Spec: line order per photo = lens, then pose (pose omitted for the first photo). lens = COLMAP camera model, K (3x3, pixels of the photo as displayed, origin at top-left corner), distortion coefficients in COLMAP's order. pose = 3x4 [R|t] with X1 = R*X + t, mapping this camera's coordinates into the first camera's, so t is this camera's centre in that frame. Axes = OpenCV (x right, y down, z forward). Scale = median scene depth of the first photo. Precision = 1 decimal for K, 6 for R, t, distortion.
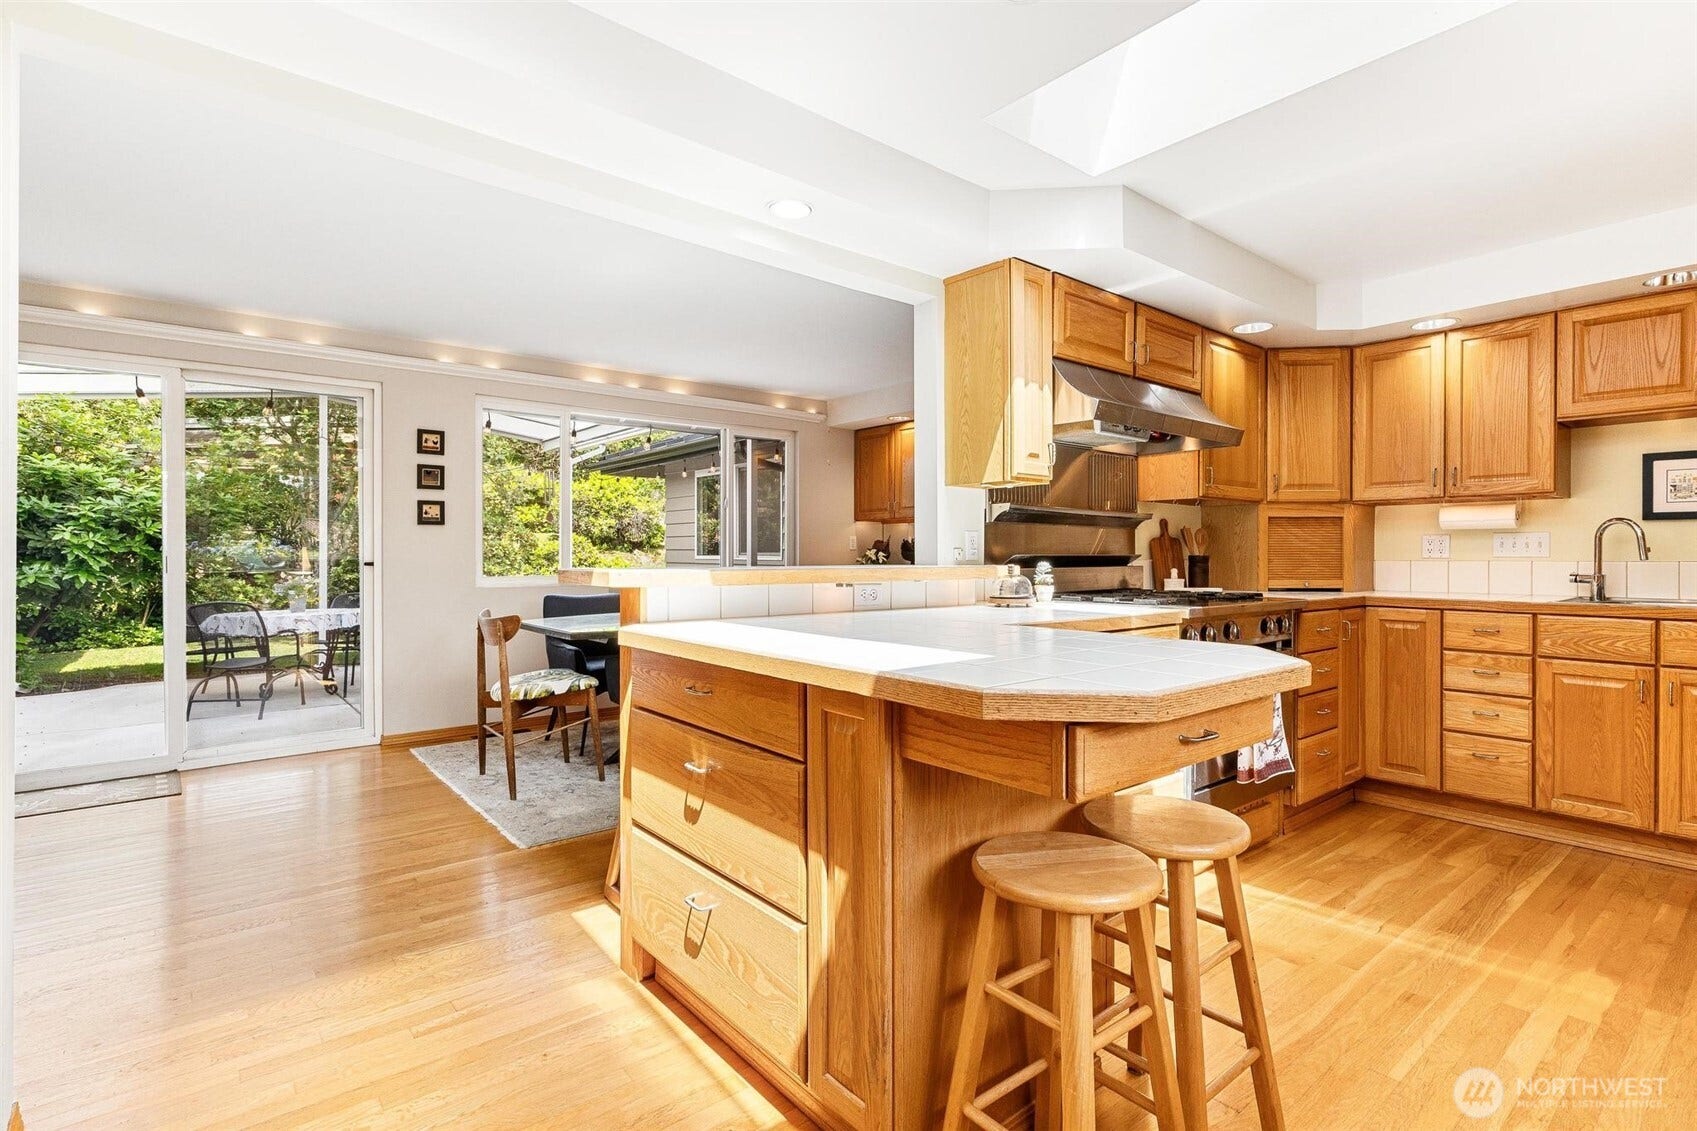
lens RADIAL K [[810.0, 0, 853.2], [0, 810.0, 556.3], [0, 0, 1]] dist [0.000864, 0.000377]
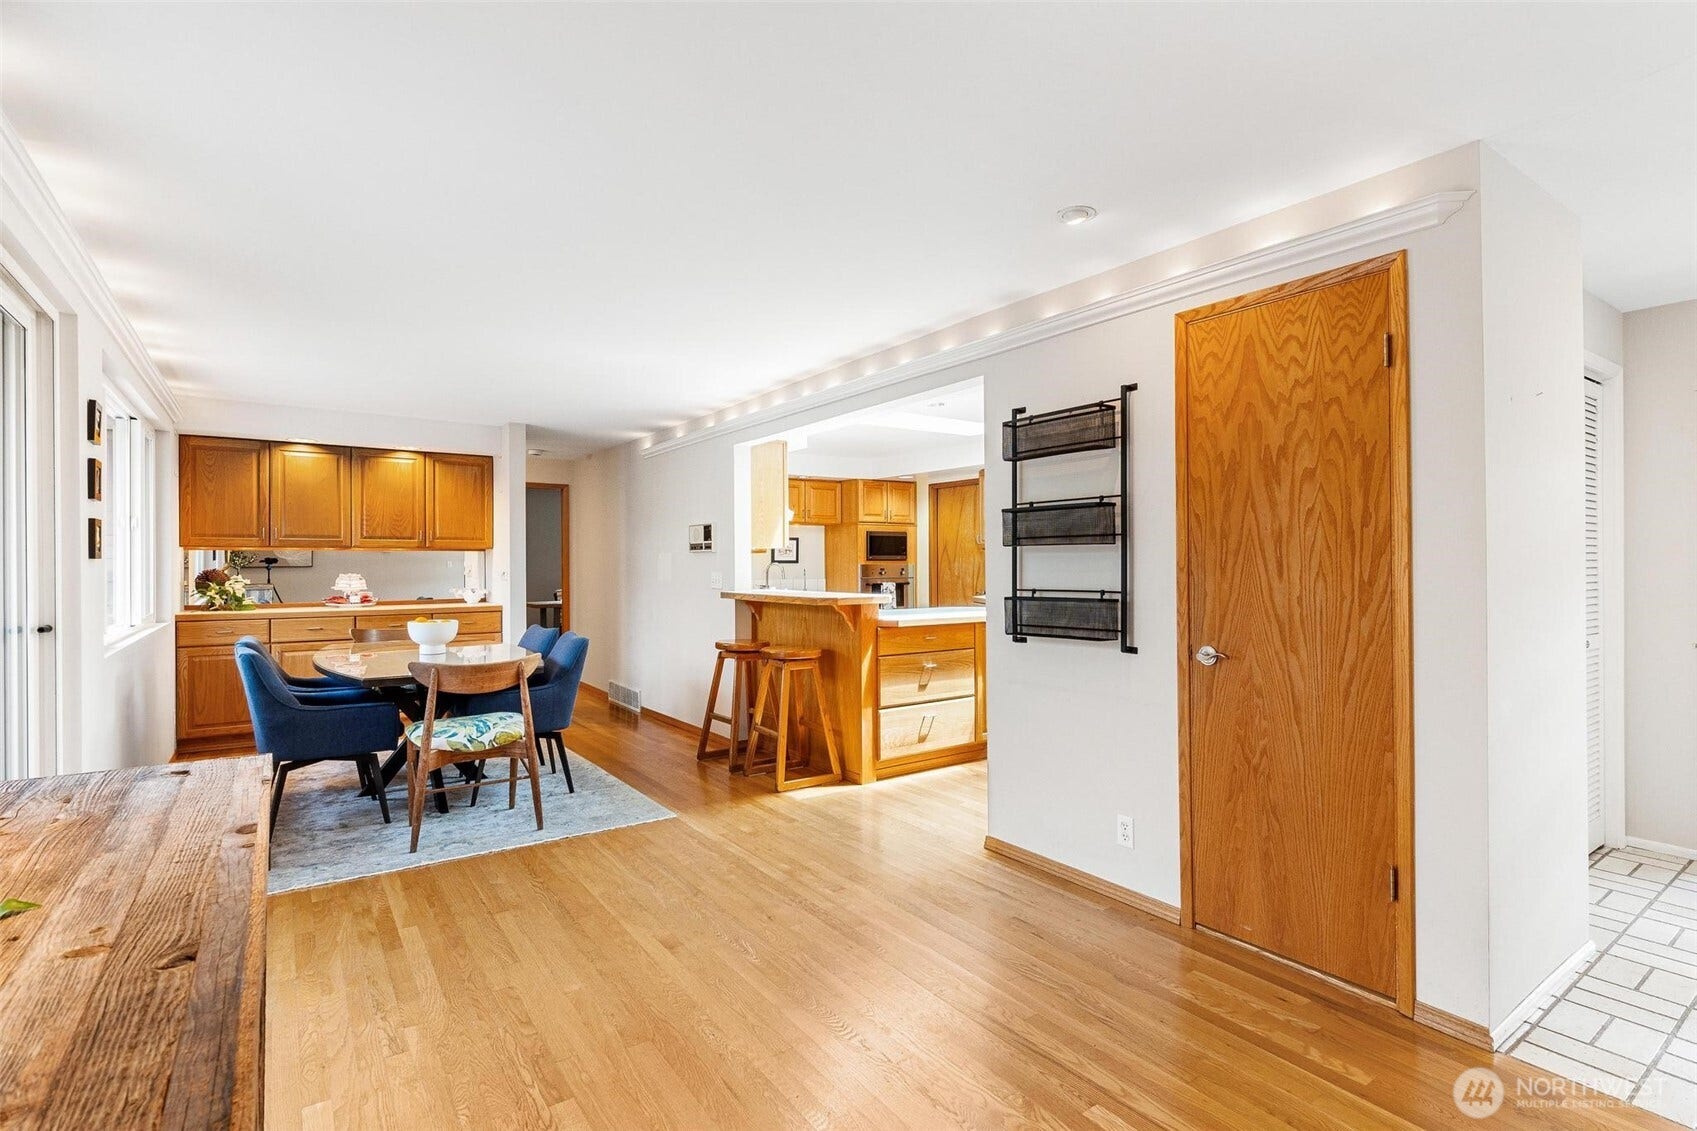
lens RADIAL K [[810.0, 0, 853.2], [0, 810.0, 556.3], [0, 0, 1]] dist [0.000864, 0.000377]
pose [[0.083359, 0.007101, 0.996494, -1.081266], [0.008129, 0.999936, -0.007805, -0.031178], [-0.996486, 0.008751, 0.083296, 0.382744]]
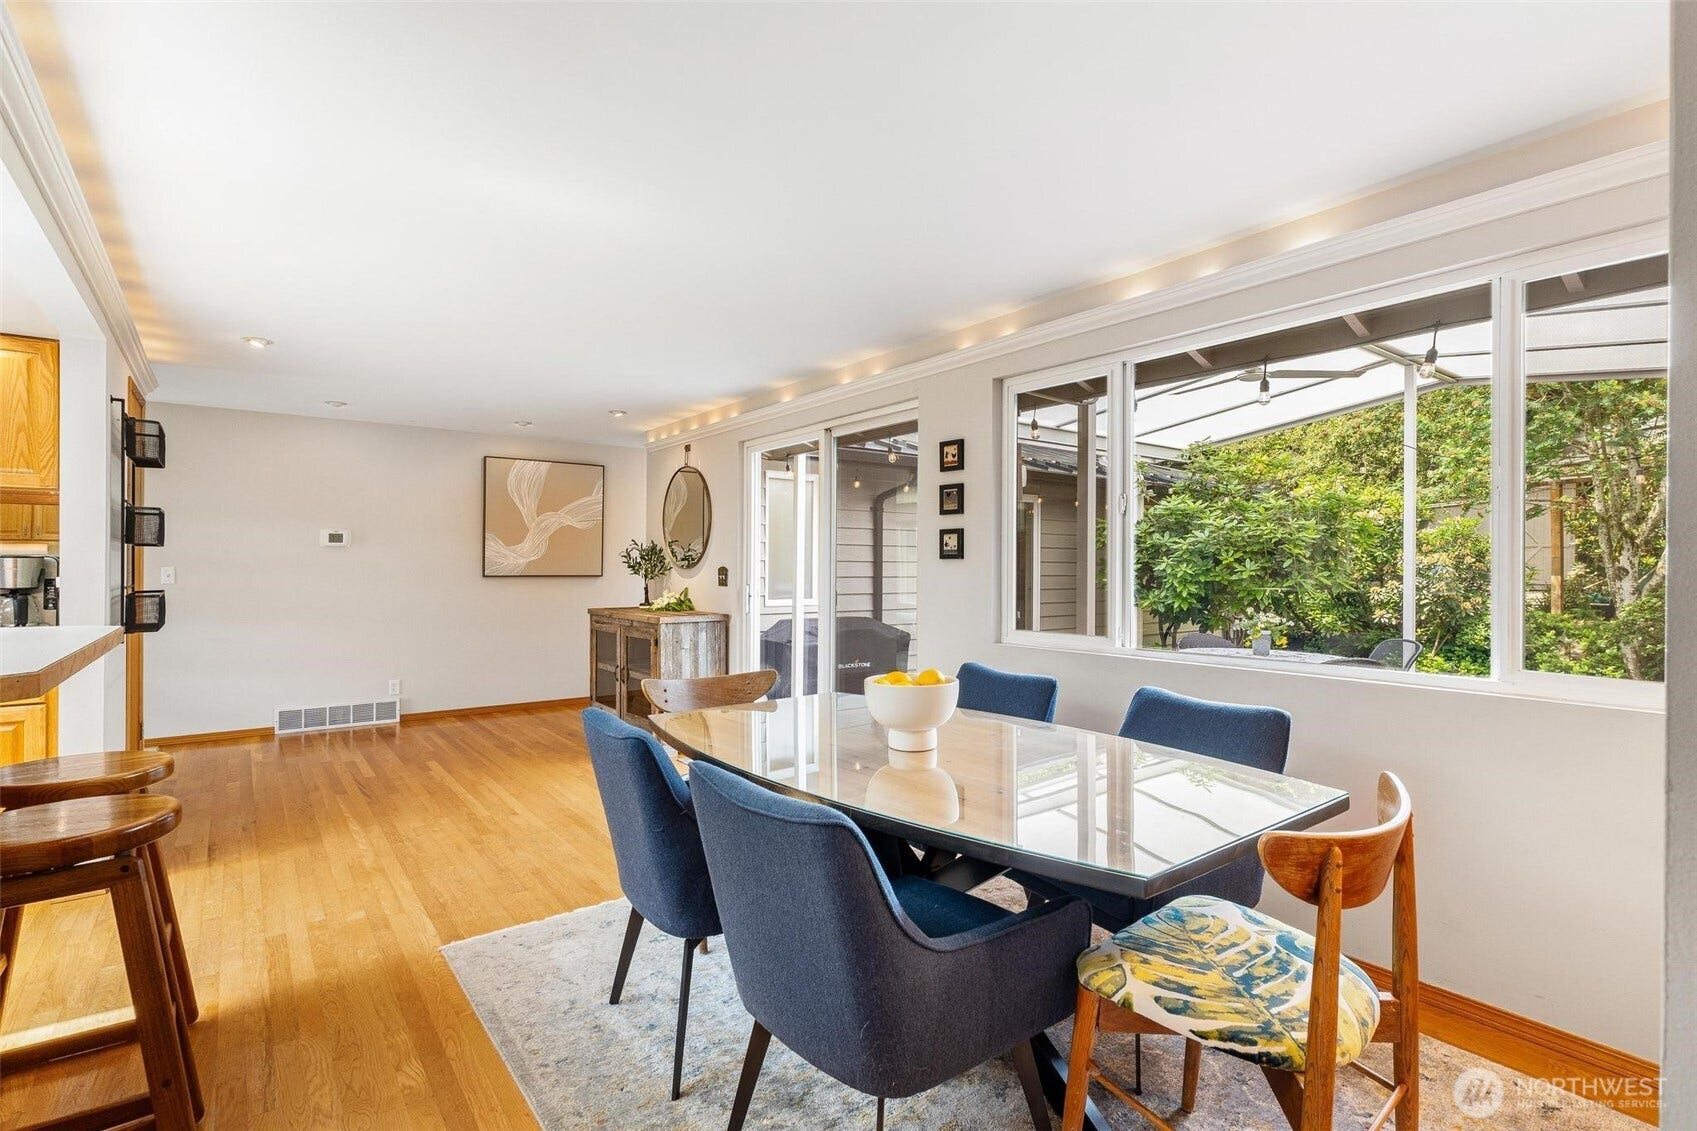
lens RADIAL K [[810.0, 0, 853.2], [0, 810.0, 556.3], [0, 0, 1]] dist [0.000864, 0.000377]
pose [[-0.037952, -0.013543, -0.999188, 0.282332], [-0.010398, 0.999859, -0.013157, -0.029857], [0.999225, 0.009890, -0.038087, 0.934917]]
